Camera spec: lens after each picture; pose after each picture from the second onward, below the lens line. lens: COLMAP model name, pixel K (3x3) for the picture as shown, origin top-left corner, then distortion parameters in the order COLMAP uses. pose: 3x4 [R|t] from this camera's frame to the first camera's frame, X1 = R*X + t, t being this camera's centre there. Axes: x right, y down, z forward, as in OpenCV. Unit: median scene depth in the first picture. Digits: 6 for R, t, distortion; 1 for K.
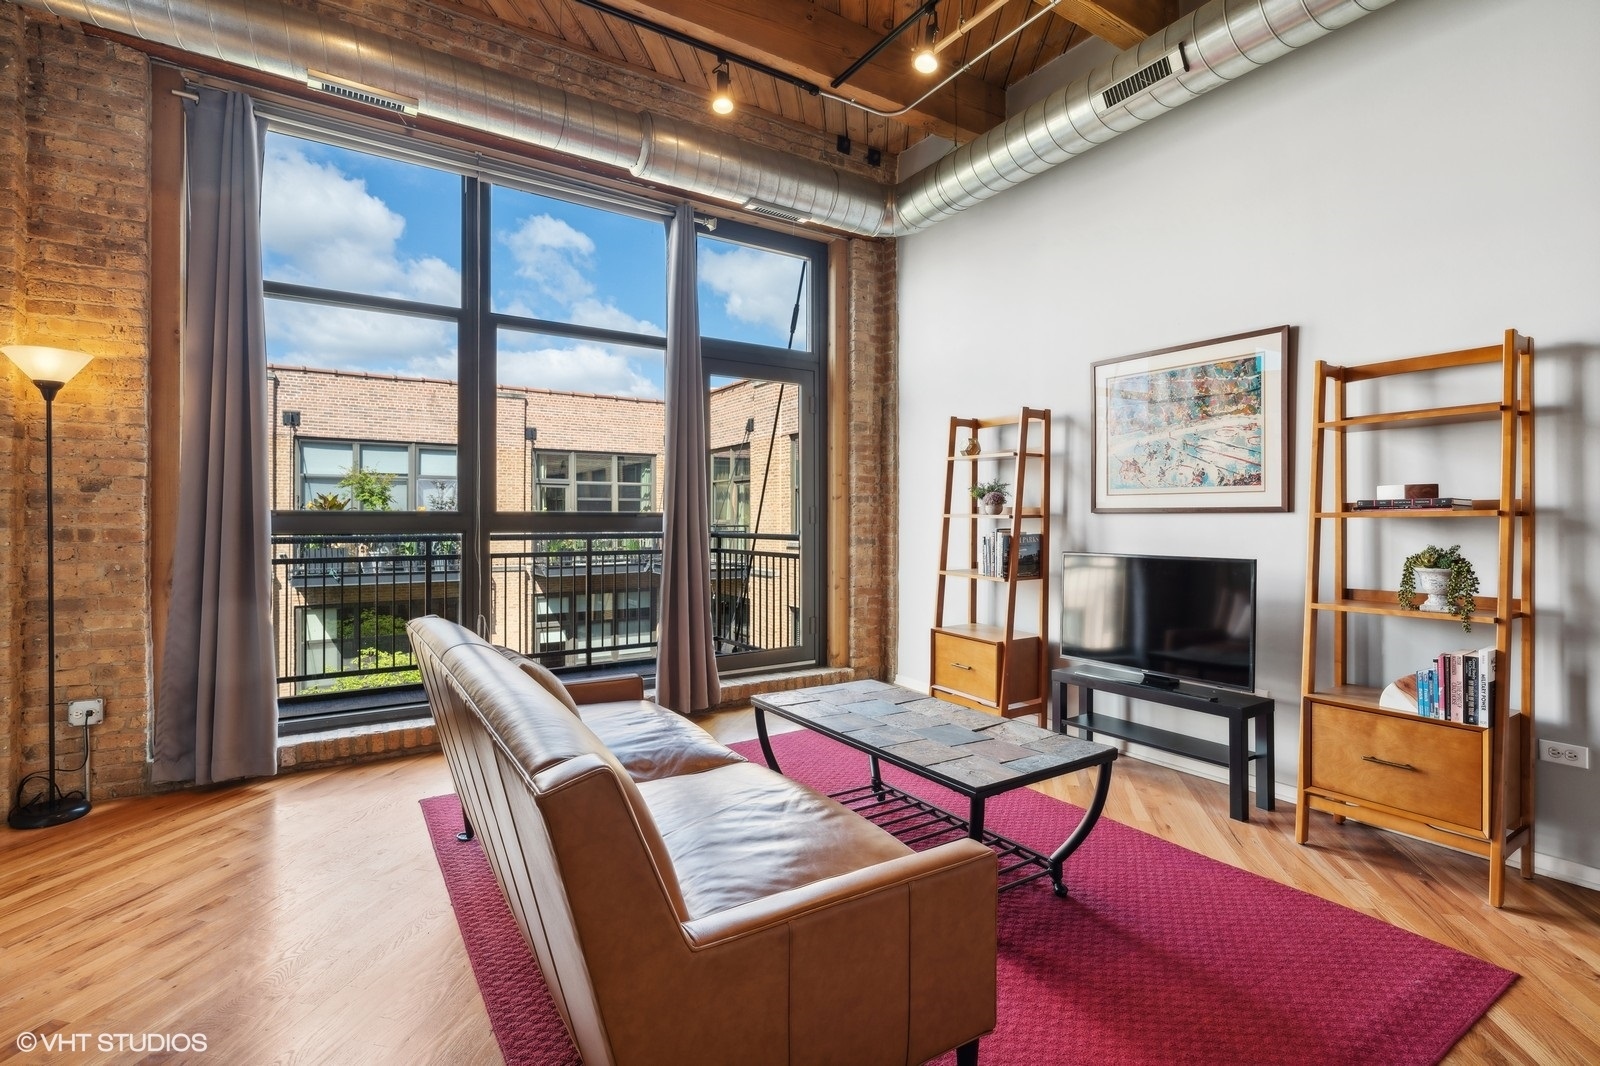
lens RADIAL K [[737.6, 0, 795.1], [0, 737.6, 519.9], [0, 0, 1]] dist [-0.002895, -0.000008]
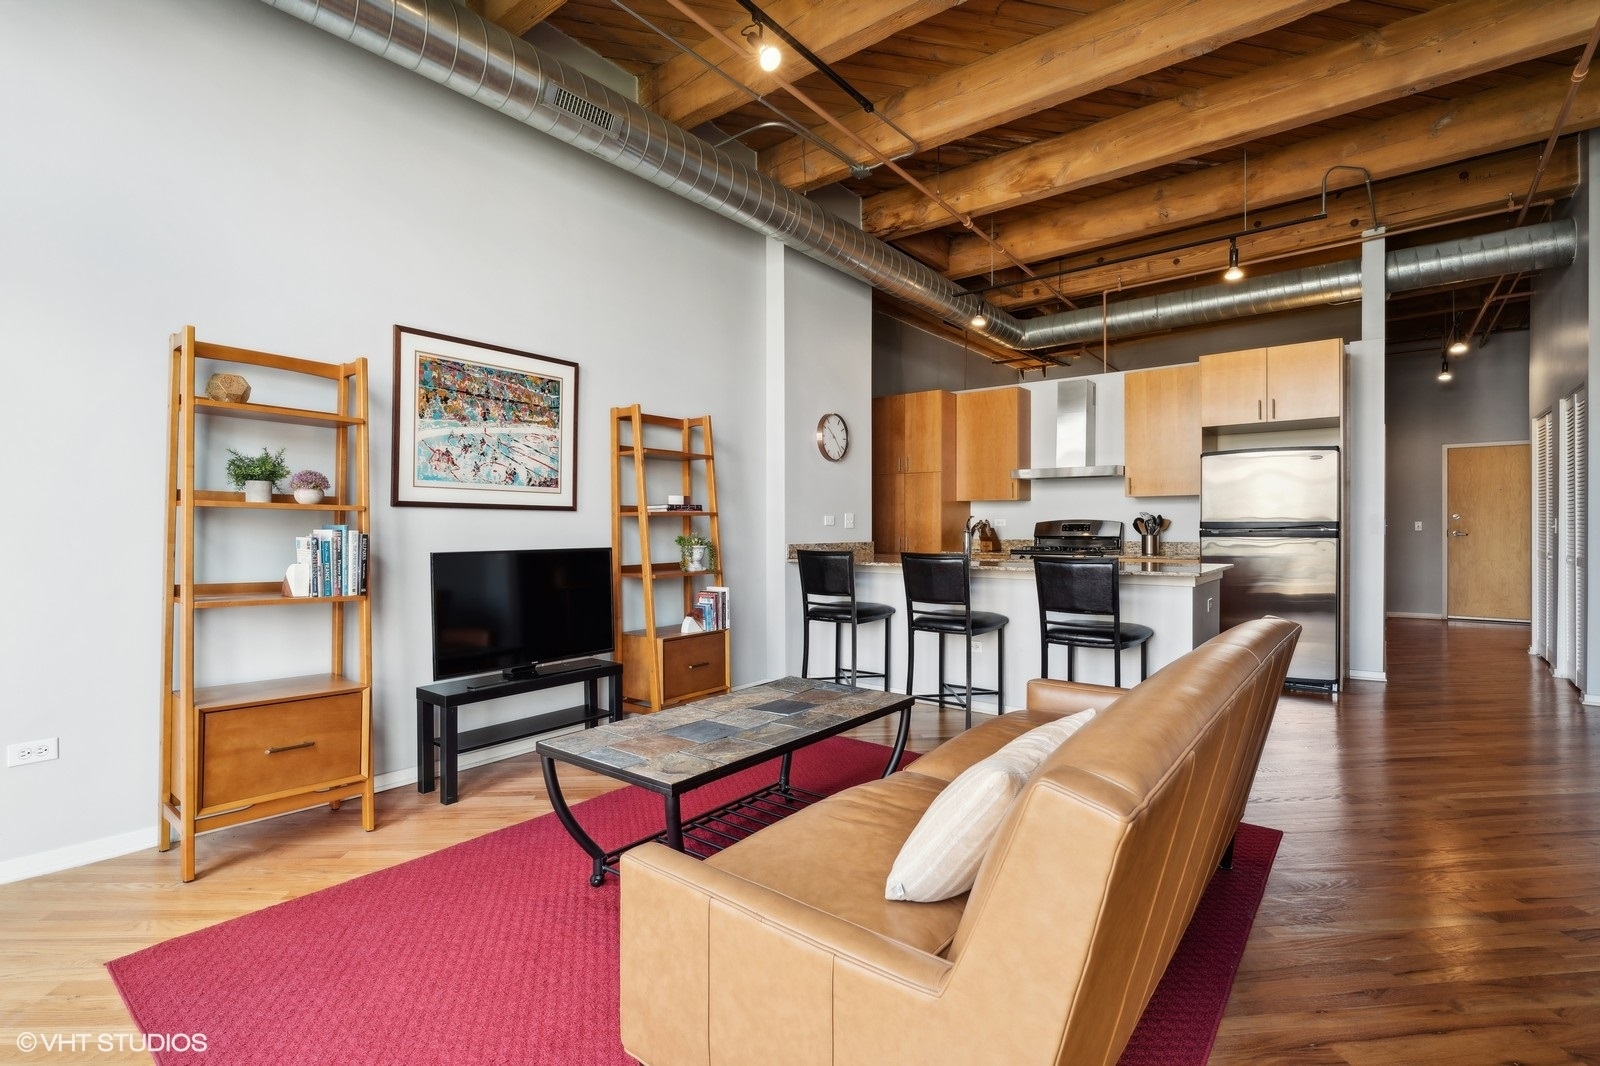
lens RADIAL K [[738.7, 0, 797.3], [0, 738.7, 526.8], [0, 0, 1]] dist [-0.002165, 0.000507]
pose [[-0.323549, 0.001626, 0.946210, -0.583049], [0.002118, 0.999997, -0.000994, 0.016803], [-0.946209, 0.001682, -0.323552, 0.936886]]
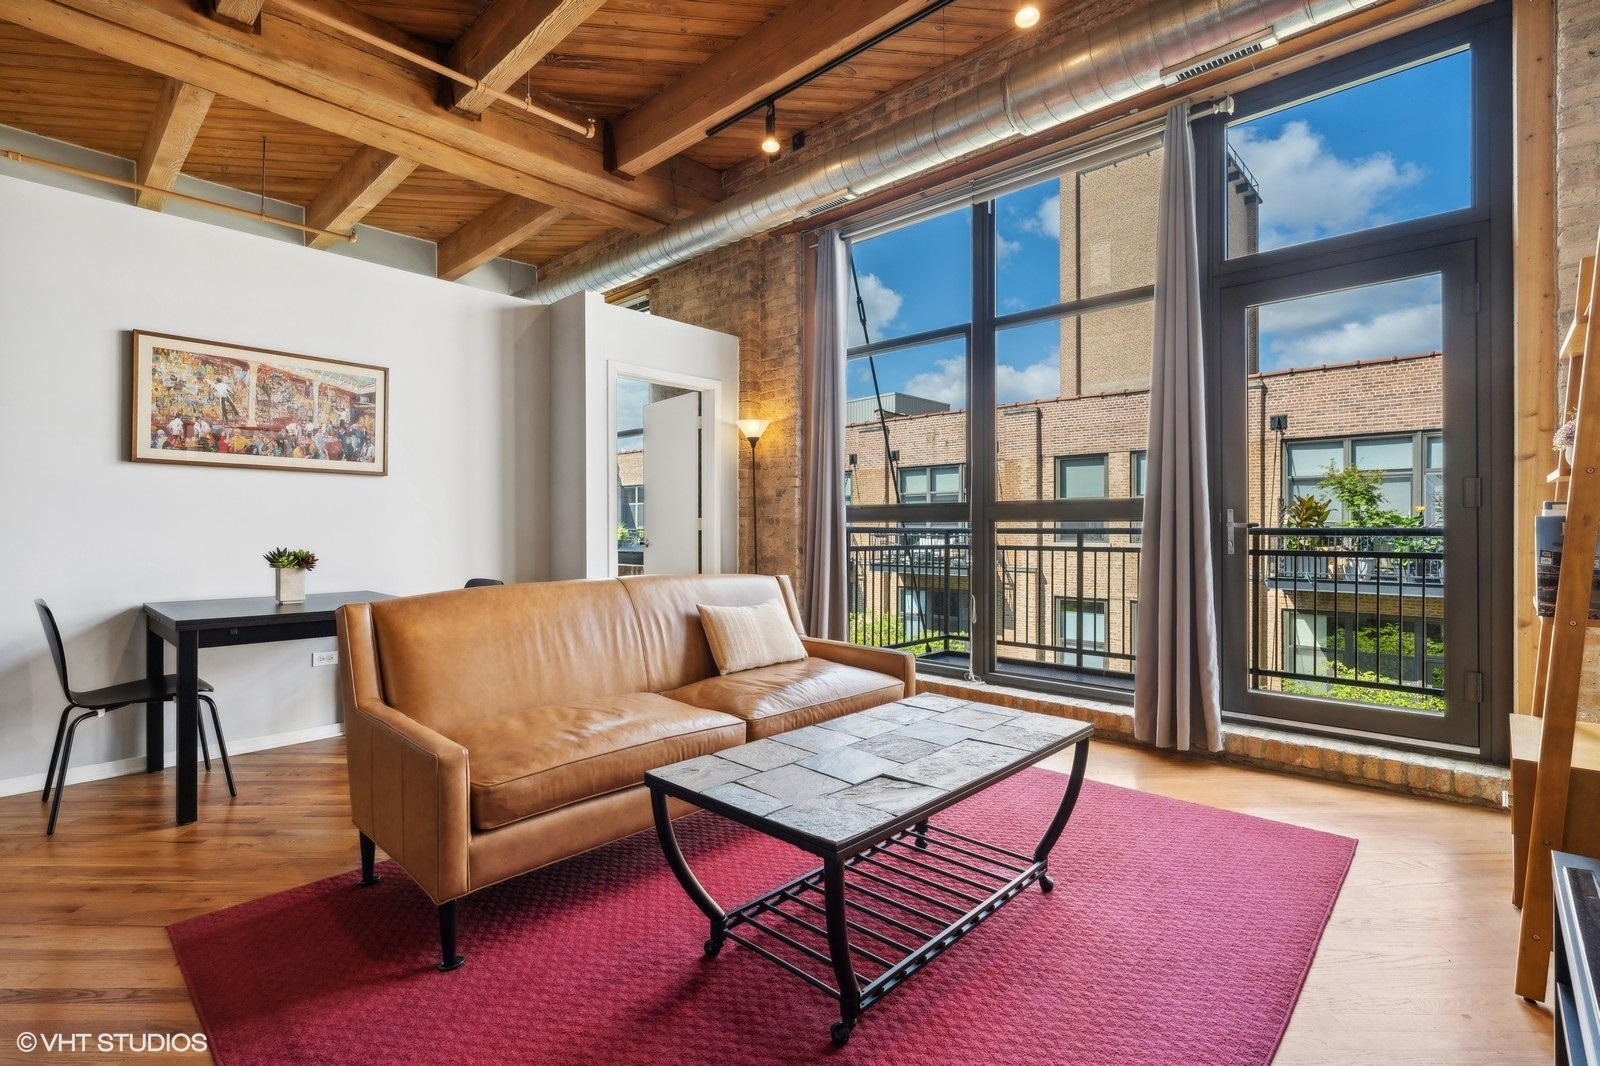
lens RADIAL K [[738.7, 0, 797.3], [0, 738.7, 526.8], [0, 0, 1]] dist [-0.002165, 0.000507]
pose [[0.248324, 0.000285, -0.968677, 0.663507], [-0.000788, 1.000000, 0.000092, 0.029204], [0.968677, 0.000740, 0.248324, 0.527955]]
